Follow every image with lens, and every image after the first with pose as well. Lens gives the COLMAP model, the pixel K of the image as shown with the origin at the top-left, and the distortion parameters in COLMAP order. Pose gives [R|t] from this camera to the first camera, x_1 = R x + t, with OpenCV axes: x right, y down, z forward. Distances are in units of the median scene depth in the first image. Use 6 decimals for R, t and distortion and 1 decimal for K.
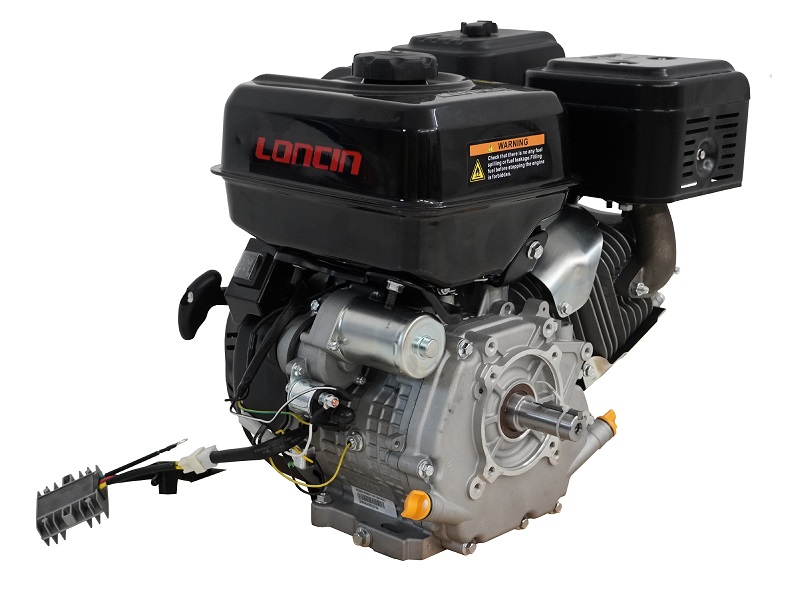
lens RADIAL K [[1371.7, 0, 396.3], [0, 1371.7, 297.1], [0, 0, 1]] dist [0.063862, 0.000000]
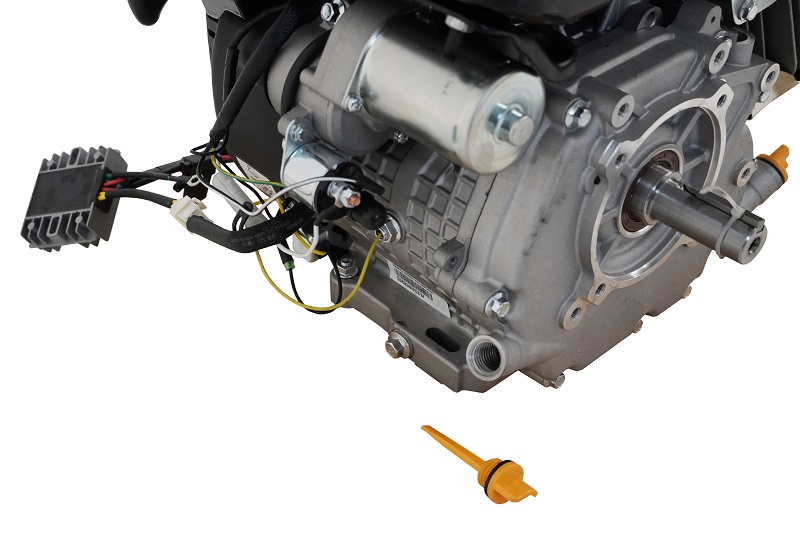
lens RADIAL K [[1125.0, 0, 367.0], [0, 1125.0, 266.4], [0, 0, 1]] dist [0.081831, 0.000000]
pose [[0.996285, 0.043705, -0.074197, -0.000370], [-0.009732, 0.913260, 0.407262, -0.095611], [0.085560, -0.405027, 0.910293, 0.511949]]
